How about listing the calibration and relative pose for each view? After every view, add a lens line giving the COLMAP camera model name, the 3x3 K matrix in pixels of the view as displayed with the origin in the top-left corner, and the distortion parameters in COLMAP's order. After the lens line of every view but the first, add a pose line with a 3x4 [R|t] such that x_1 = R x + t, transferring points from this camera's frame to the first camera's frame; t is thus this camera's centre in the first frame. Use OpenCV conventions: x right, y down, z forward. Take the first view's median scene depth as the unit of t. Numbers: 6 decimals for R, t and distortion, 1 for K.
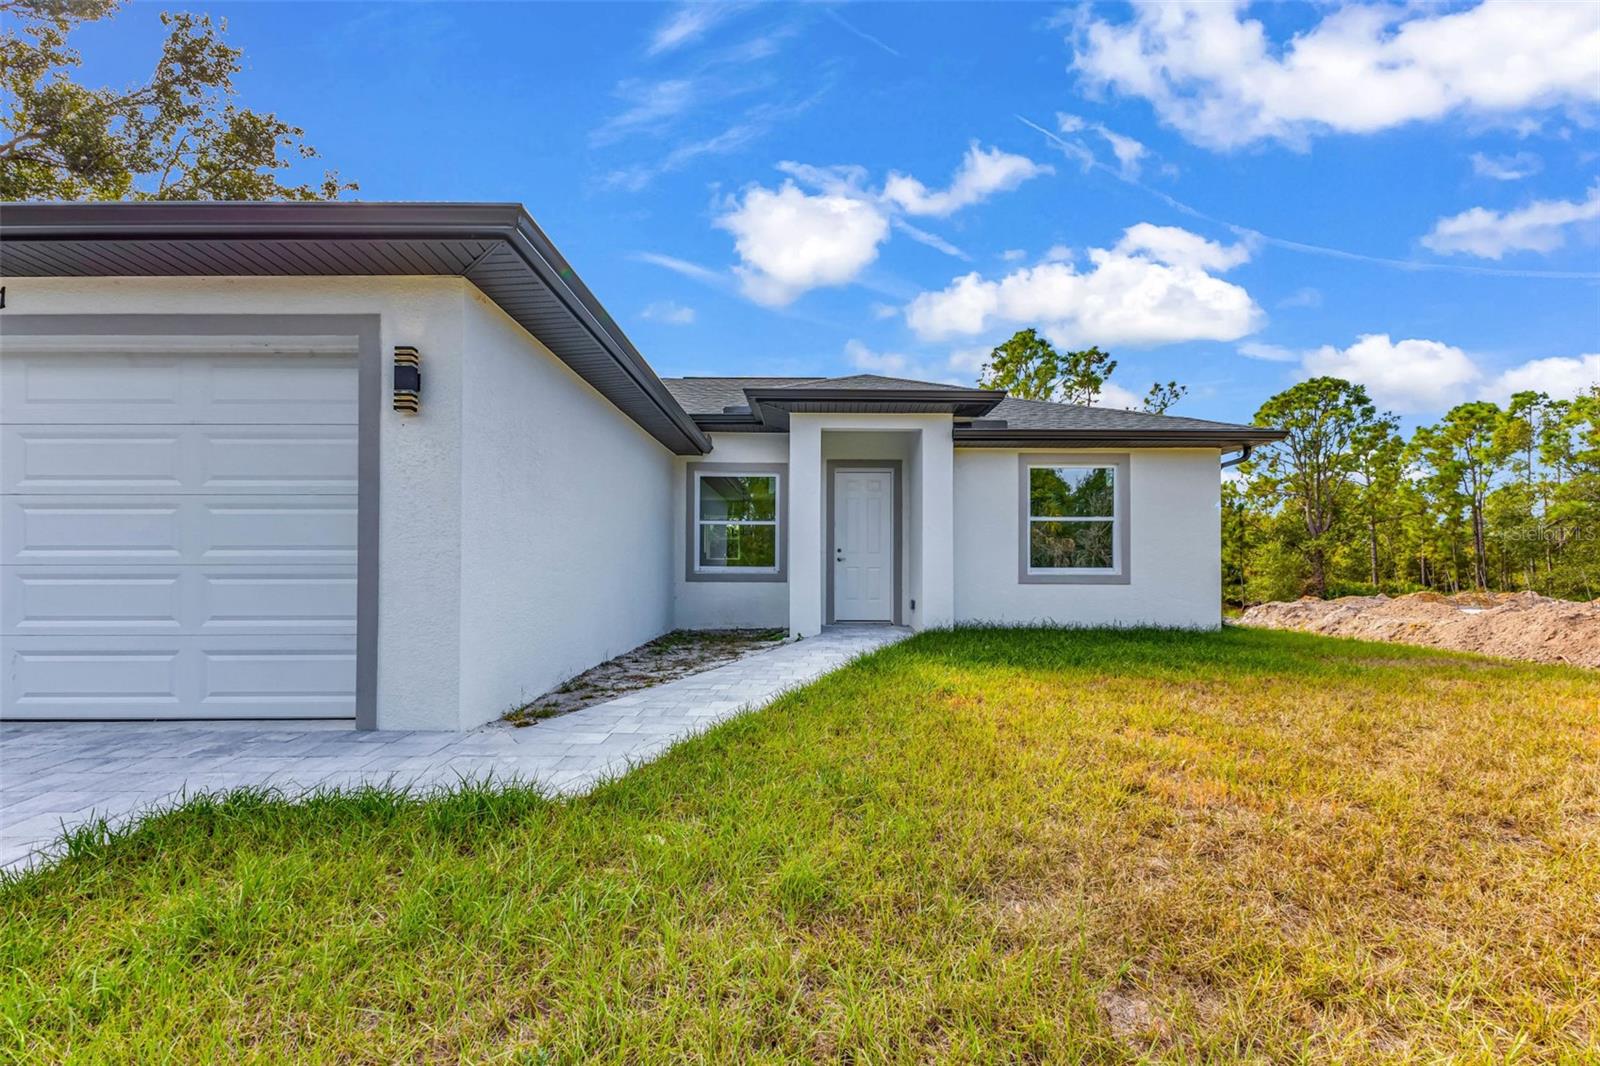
lens RADIAL K [[700.4, 0, 819.3], [0, 700.4, 583.3], [0, 0, 1]] dist [-0.005941, -0.002333]
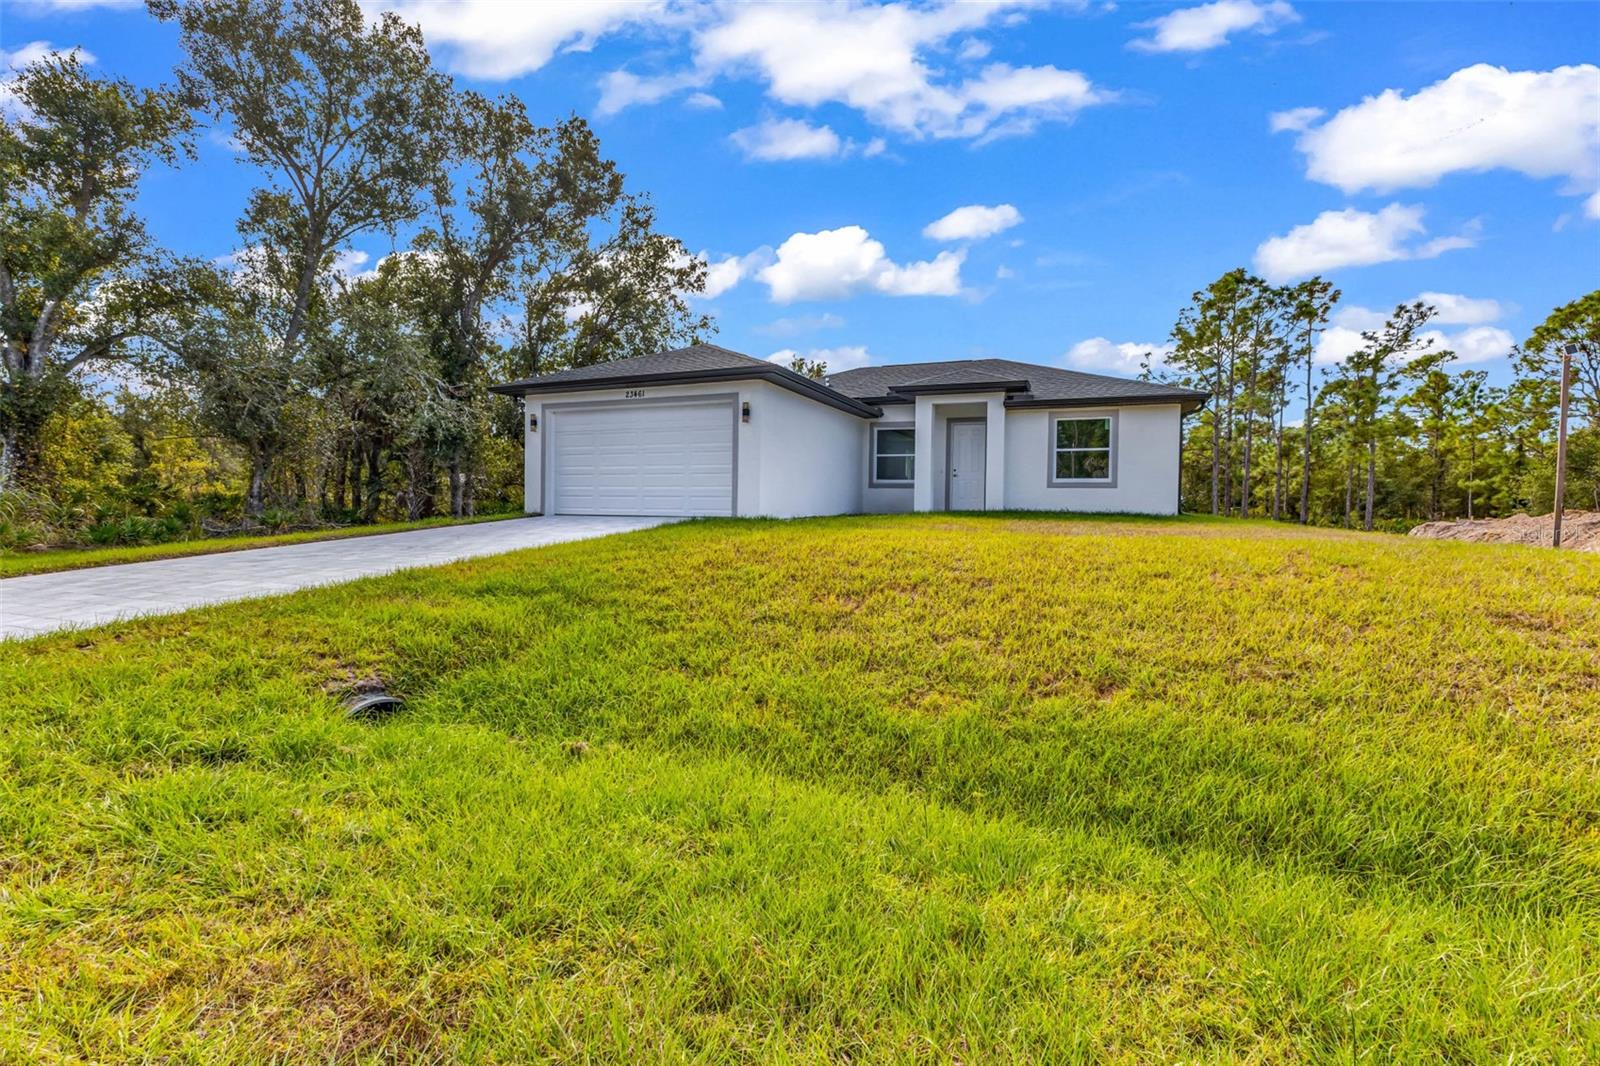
lens RADIAL K [[700.4, 0, 802.1], [0, 700.4, 531.0], [0, 0, 1]] dist [-0.005941, -0.002333]
pose [[0.918652, 0.025570, -0.394239, 0.410724], [-0.018779, 0.999602, 0.021074, 0.082306], [0.394621, -0.011956, 0.918766, -0.819690]]
